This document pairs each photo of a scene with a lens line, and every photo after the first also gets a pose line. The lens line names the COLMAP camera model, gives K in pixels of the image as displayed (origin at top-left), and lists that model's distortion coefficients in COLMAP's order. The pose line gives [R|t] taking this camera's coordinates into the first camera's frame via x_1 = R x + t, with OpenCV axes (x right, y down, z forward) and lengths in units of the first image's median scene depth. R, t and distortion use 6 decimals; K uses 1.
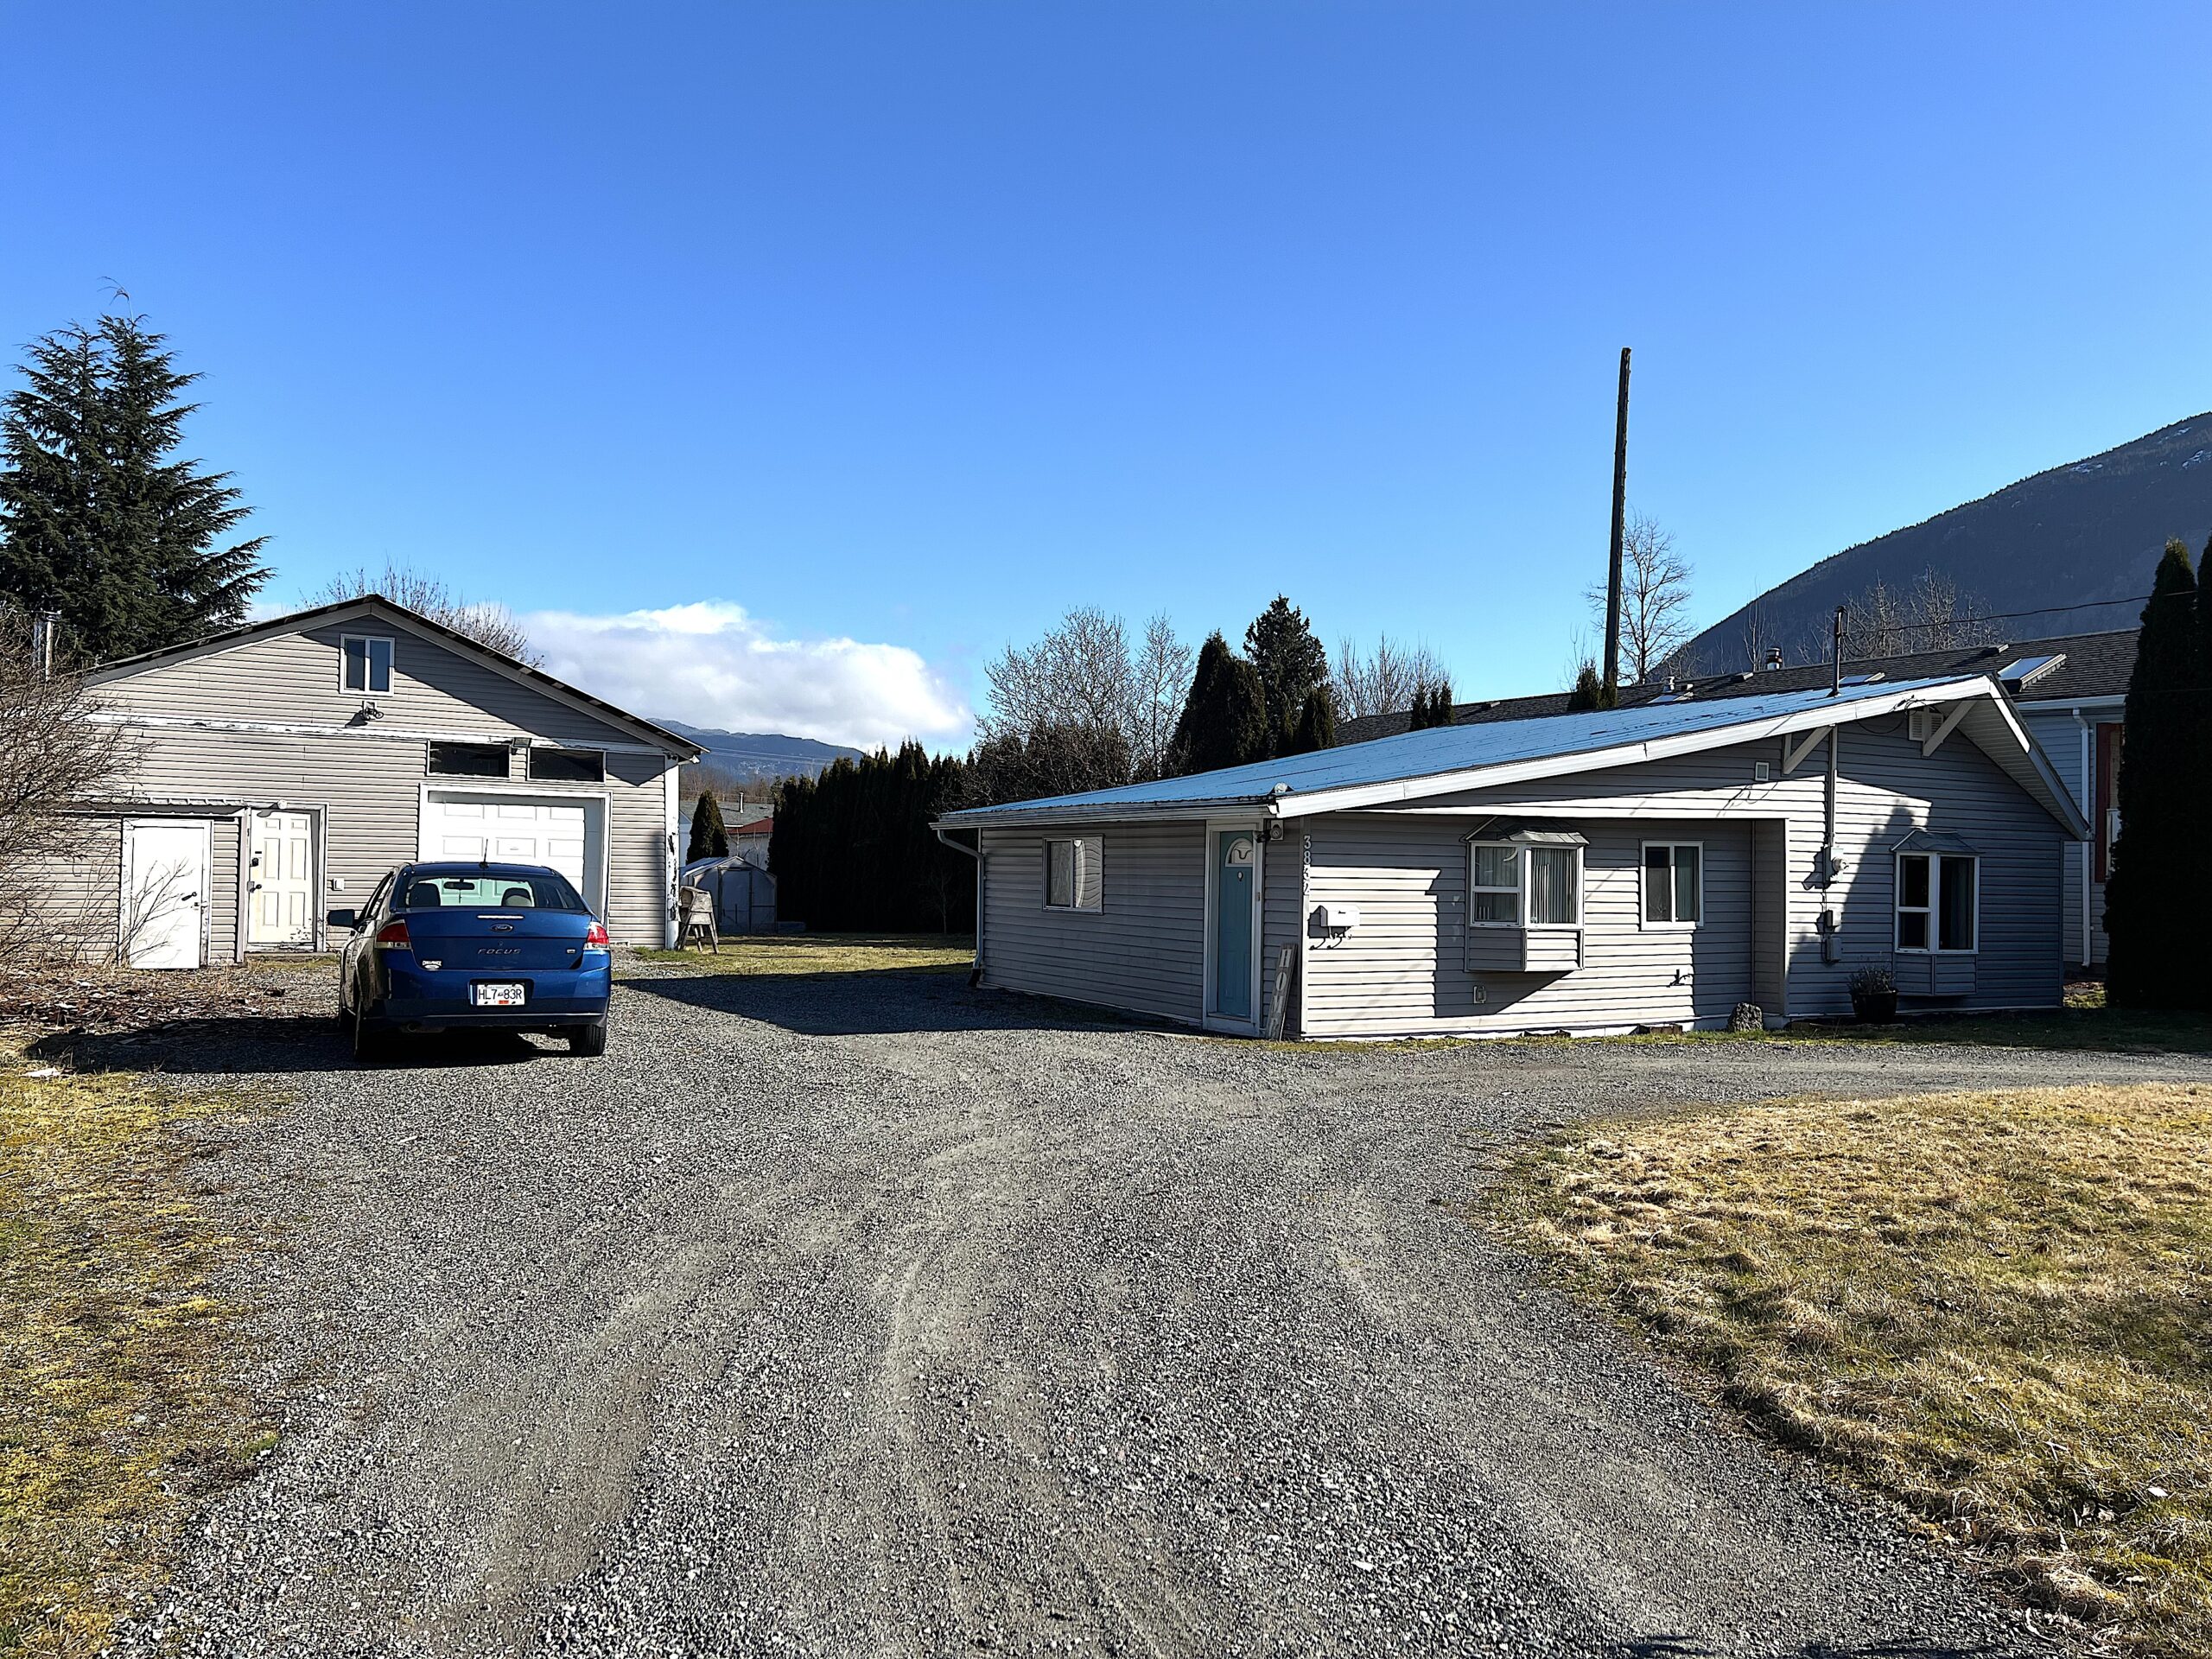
lens RADIAL K [[1668.7, 0, 1102.9], [0, 1668.7, 841.3], [0, 0, 1]] dist [0.053661, -0.009335]
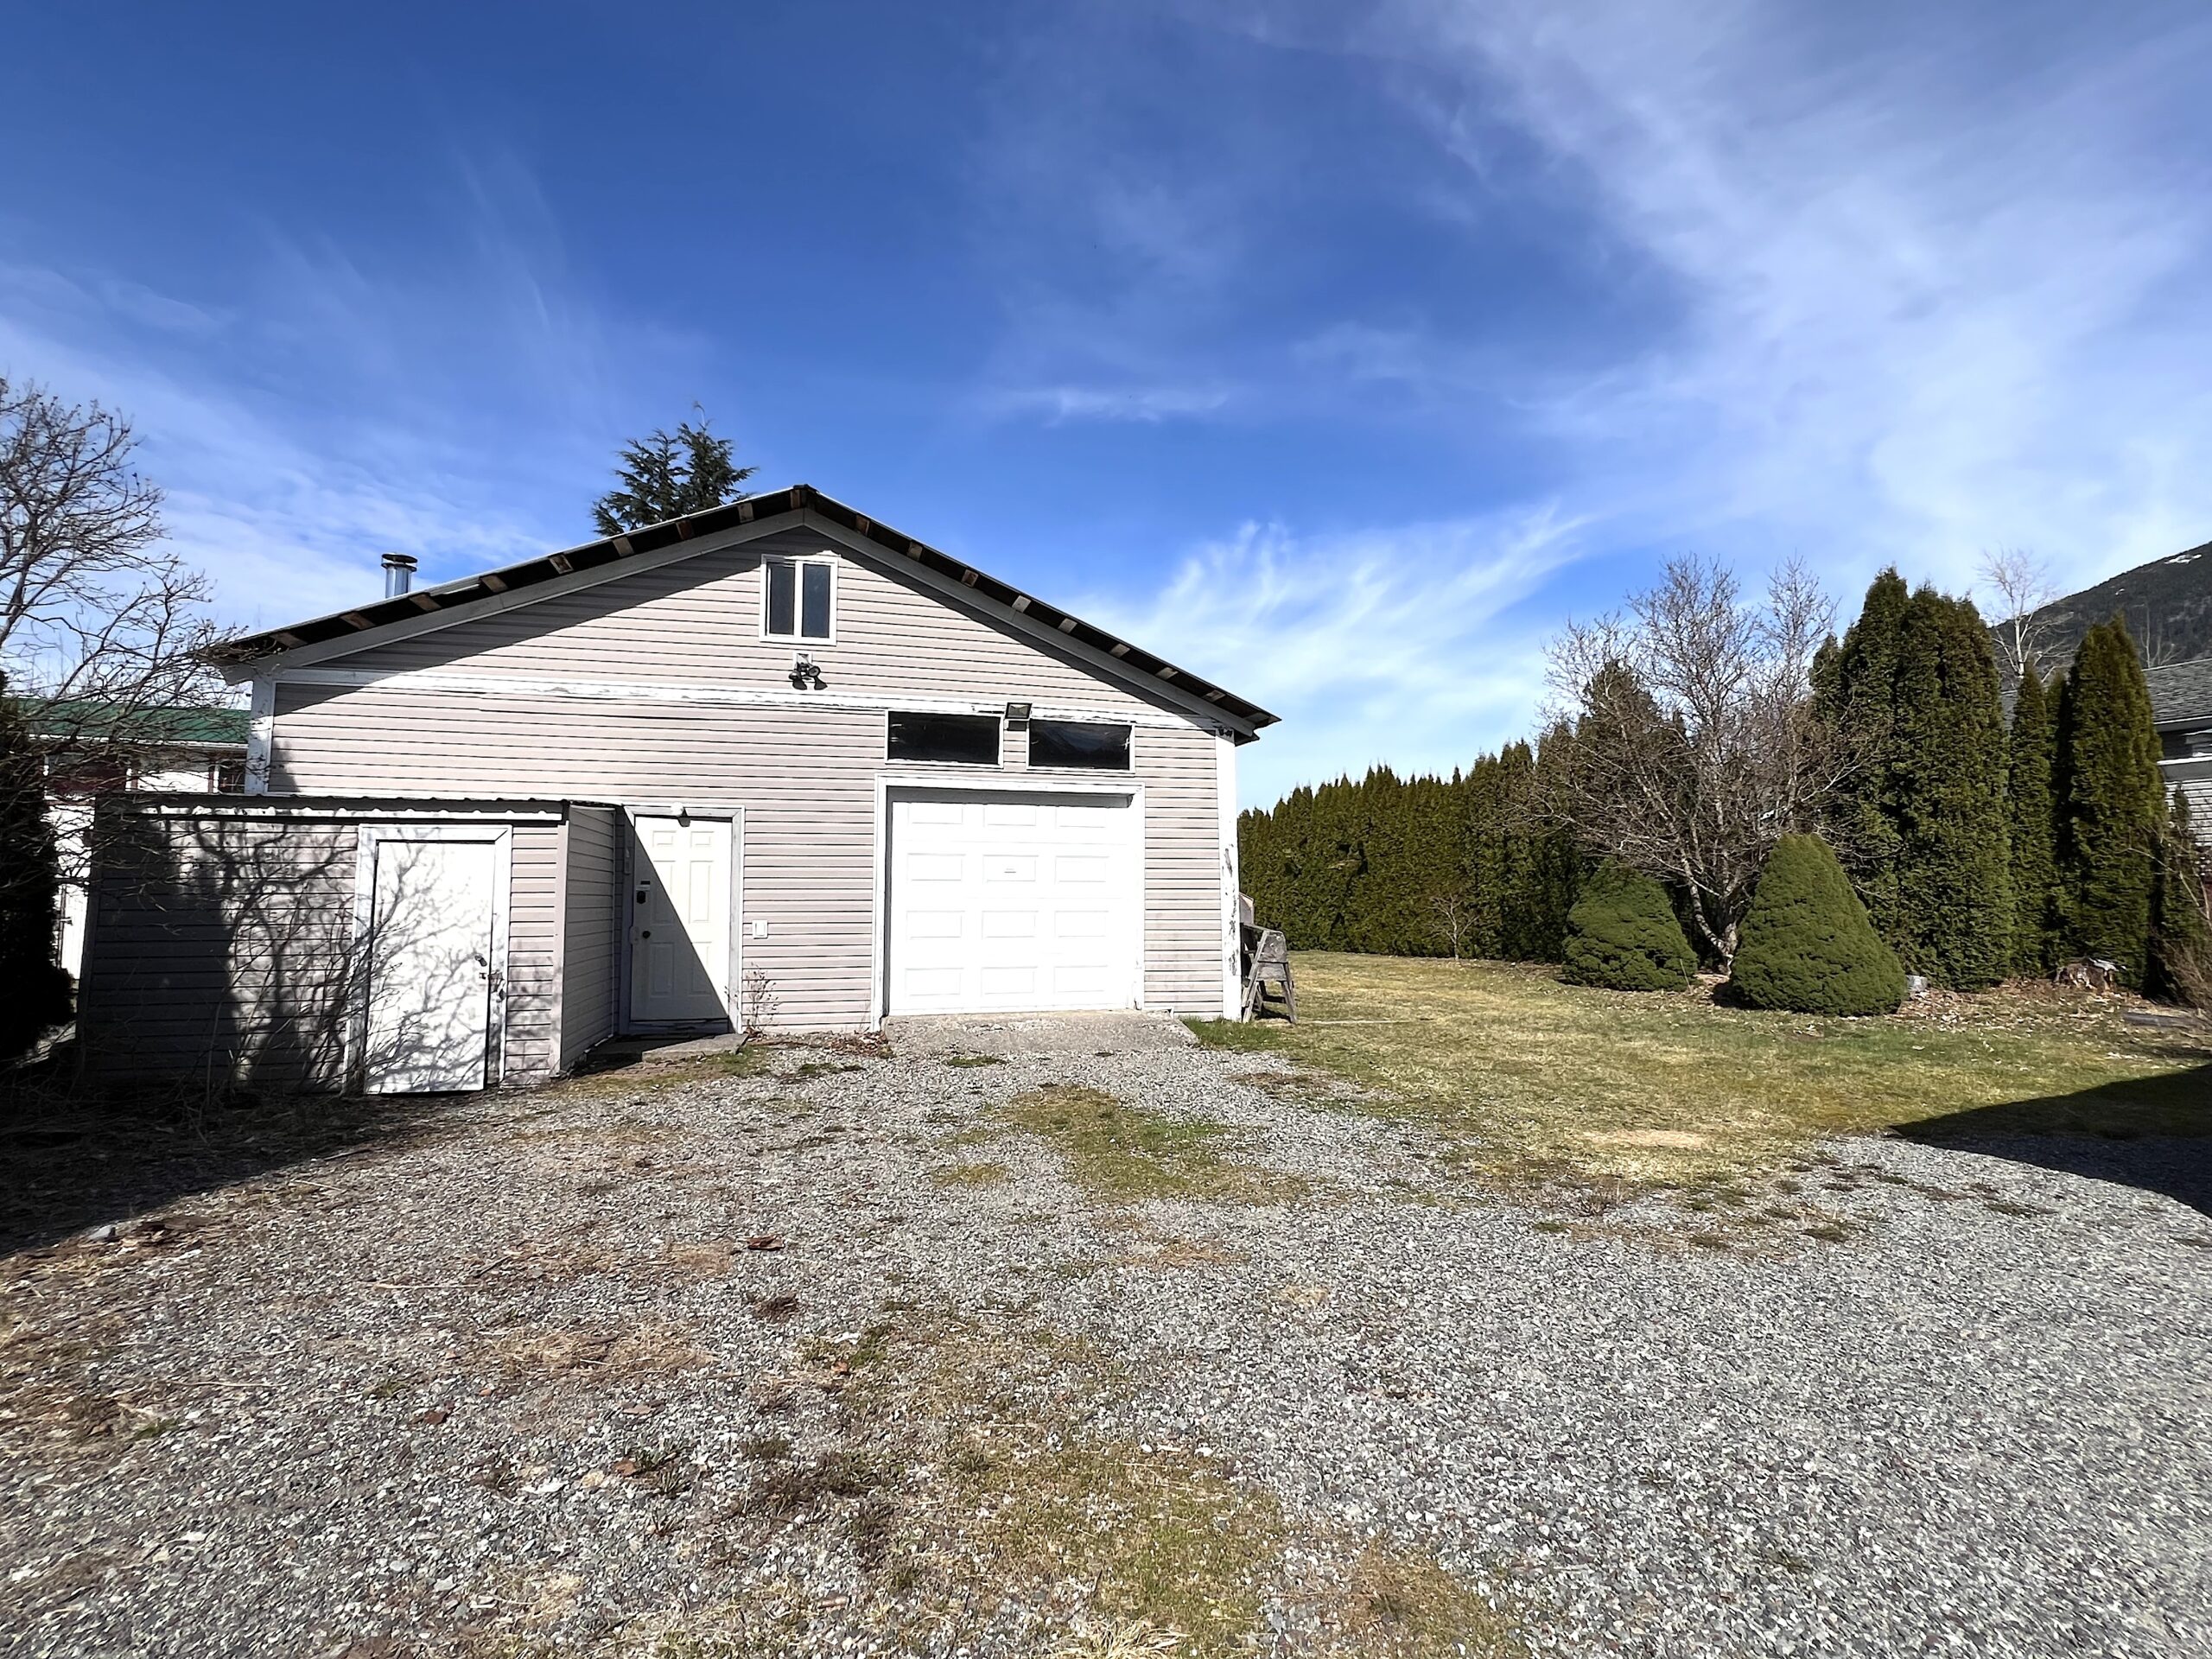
lens RADIAL K [[1054.6, 0, 1114.7], [0, 1054.6, 832.1], [0, 0, 1]] dist [-0.001492, -0.000200]
pose [[0.969209, -0.029412, -0.244476, -0.208469], [0.020479, 0.999029, -0.039002, 0.006588], [0.245386, 0.032794, 0.968871, 0.608372]]
